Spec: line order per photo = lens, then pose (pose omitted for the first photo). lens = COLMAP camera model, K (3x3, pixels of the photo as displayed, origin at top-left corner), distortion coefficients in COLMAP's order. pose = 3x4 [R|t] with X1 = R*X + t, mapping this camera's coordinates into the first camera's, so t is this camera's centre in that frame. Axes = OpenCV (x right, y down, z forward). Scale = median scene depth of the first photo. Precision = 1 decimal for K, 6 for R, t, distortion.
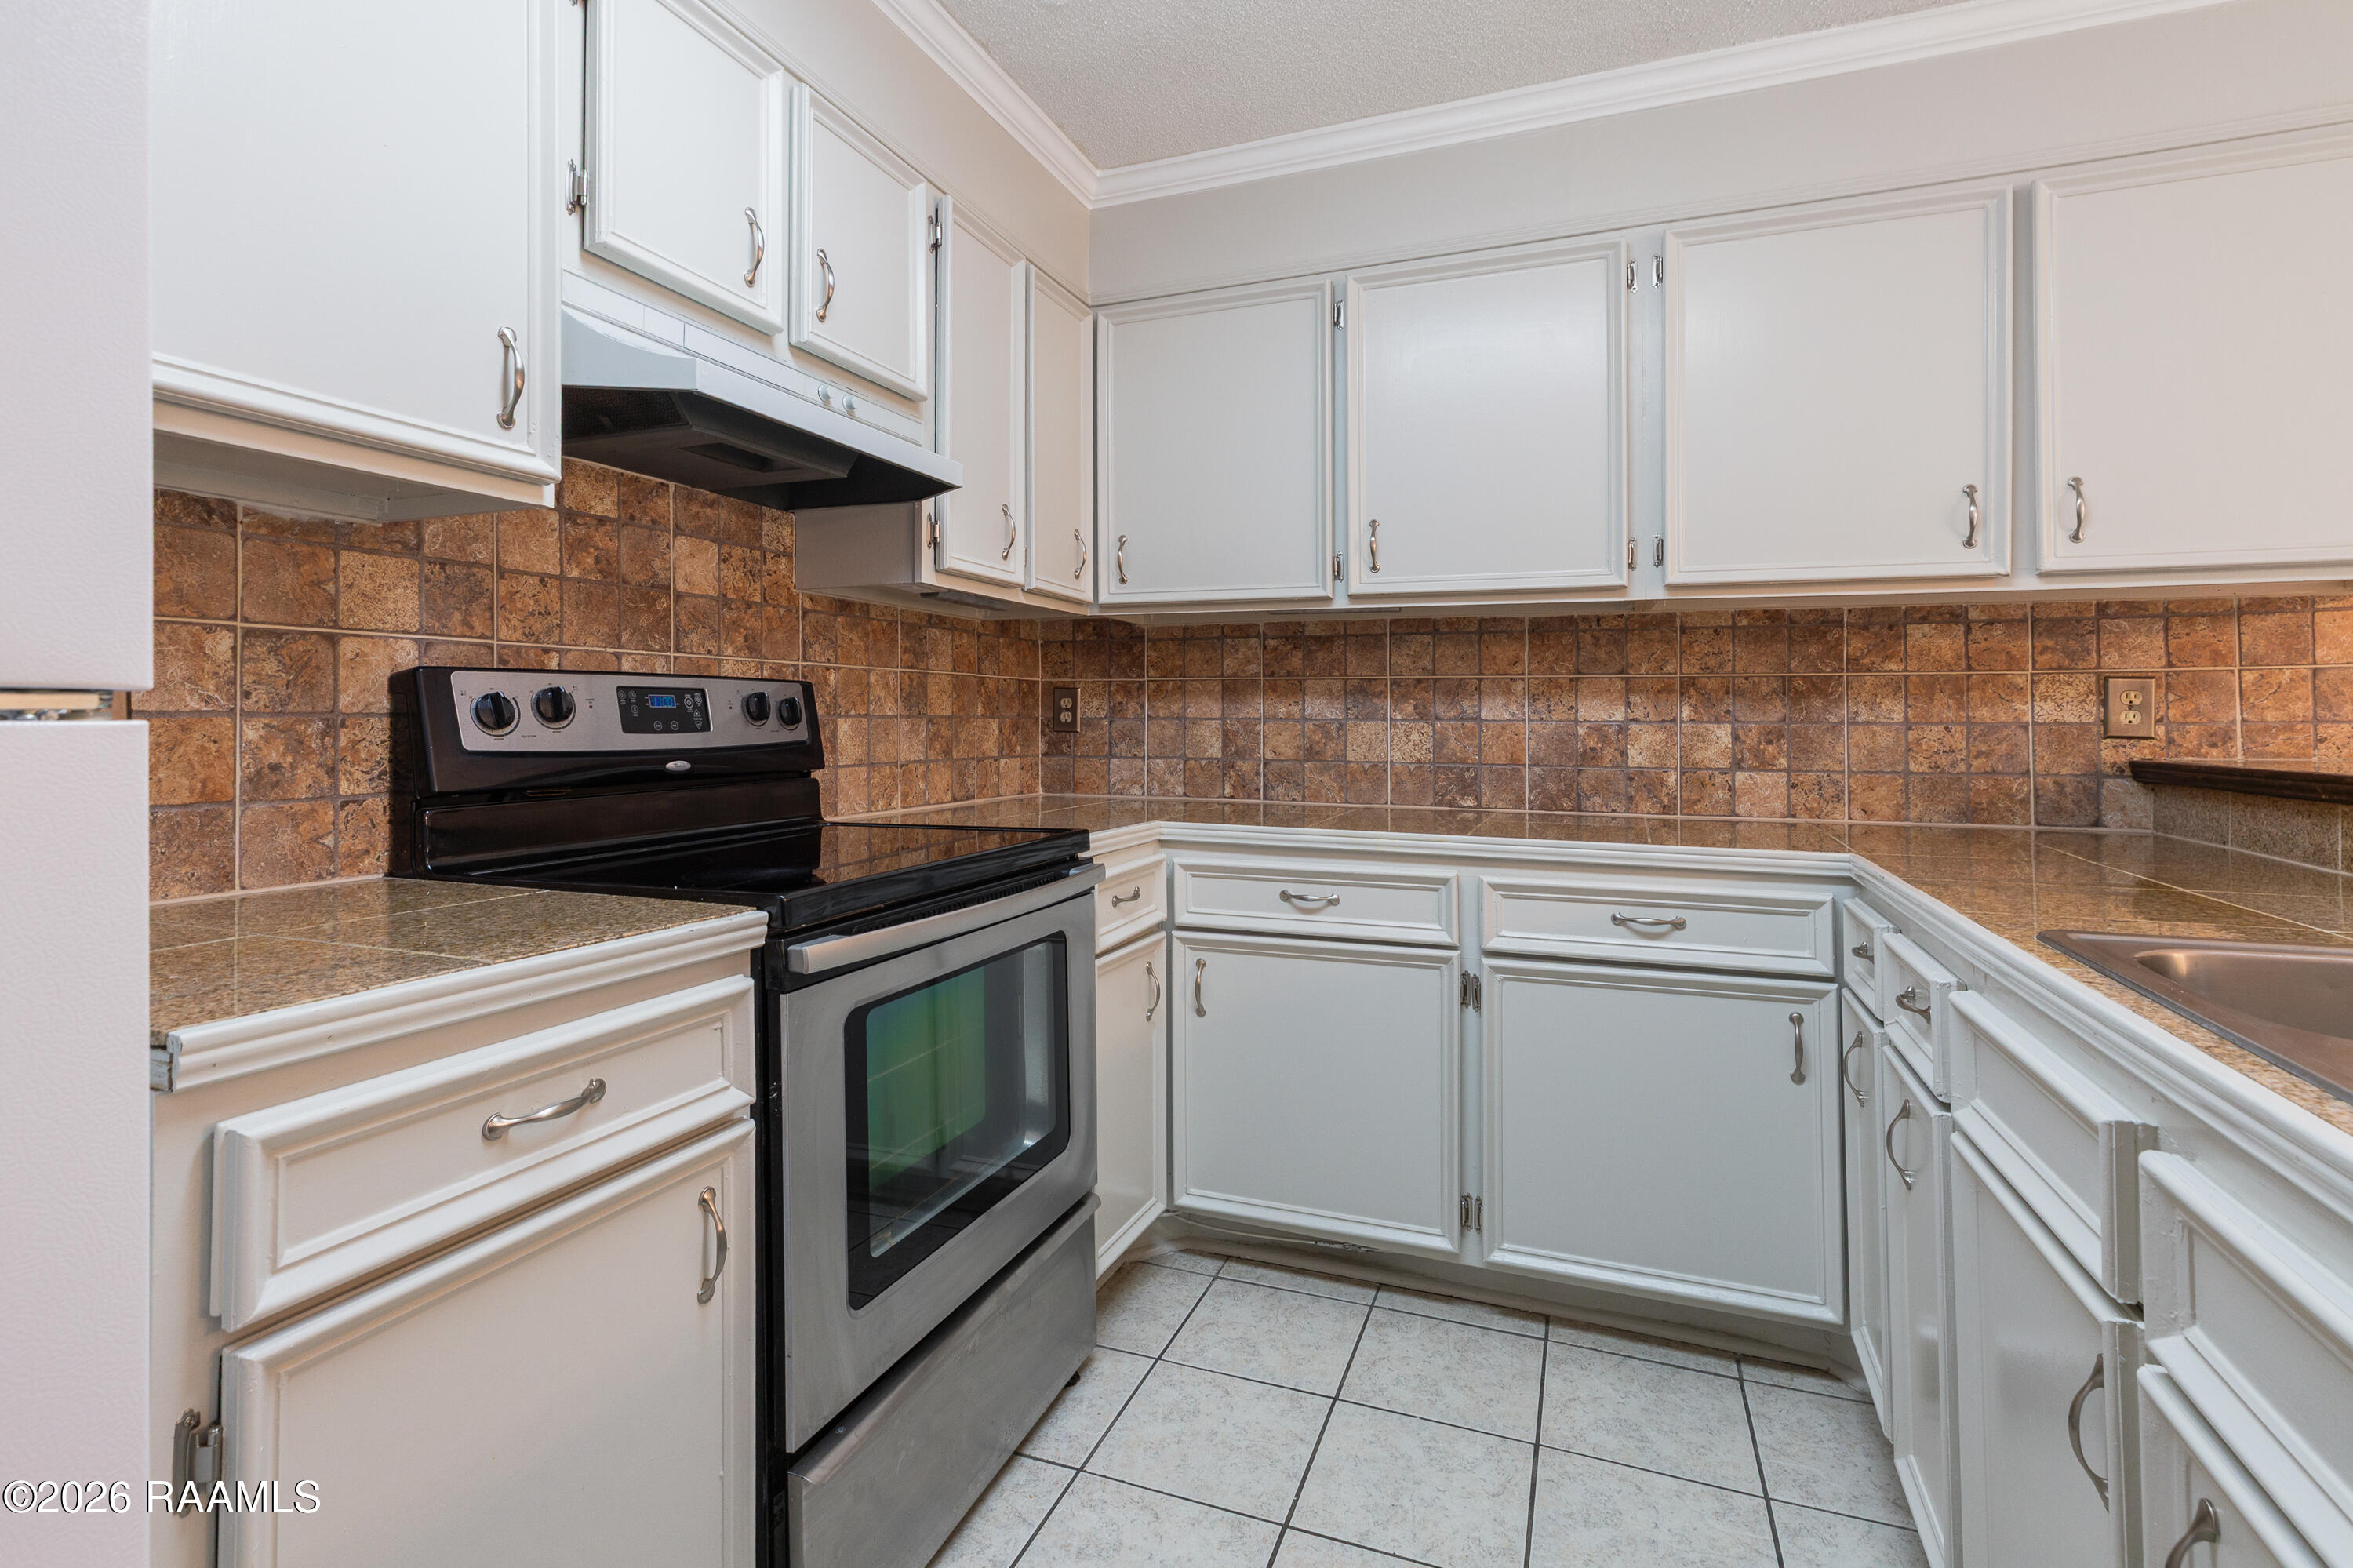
lens RADIAL K [[1086.0, 0, 1135.2], [0, 1086.0, 698.5], [0, 0, 1]] dist [0.006884, -0.001323]
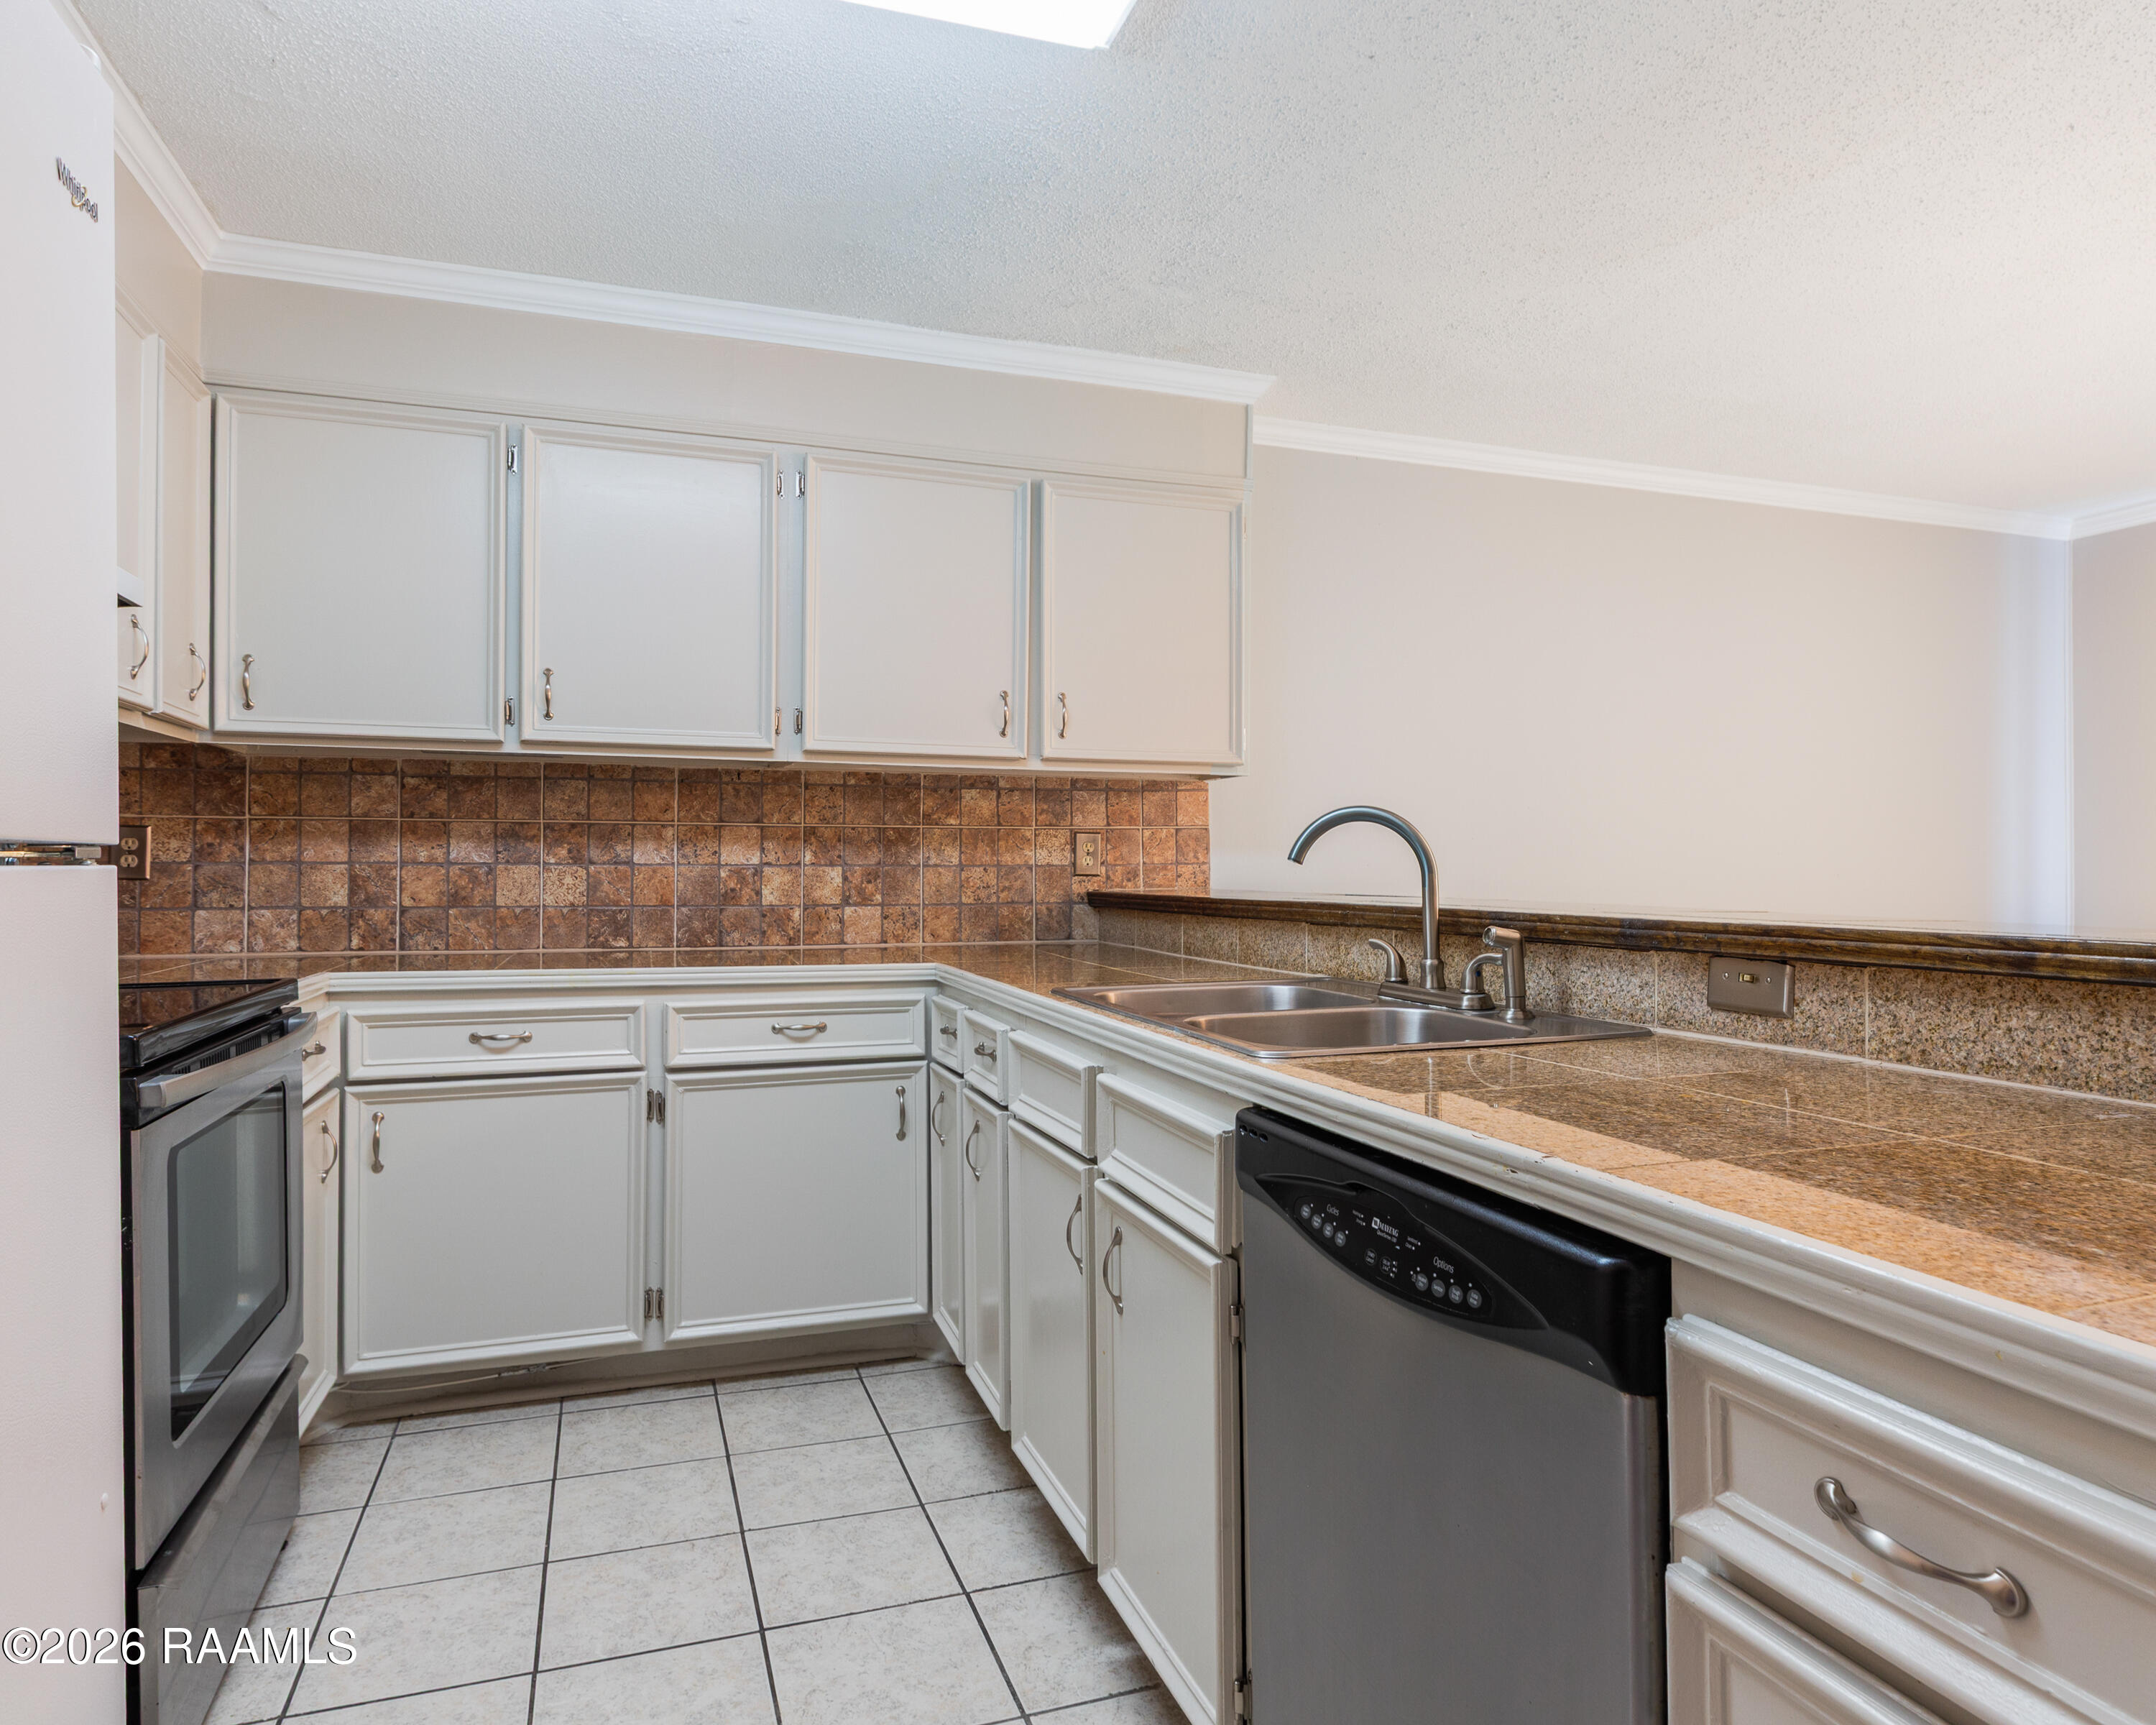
lens RADIAL K [[1329.4, 0, 1079.3], [0, 1329.4, 855.3], [0, 0, 1]] dist [-0.003043, -0.001783]
pose [[0.739390, 0.002489, 0.673273, -0.272360], [-0.011463, 0.999895, 0.008892, -0.005701], [-0.673180, -0.014292, 0.739340, -0.283046]]
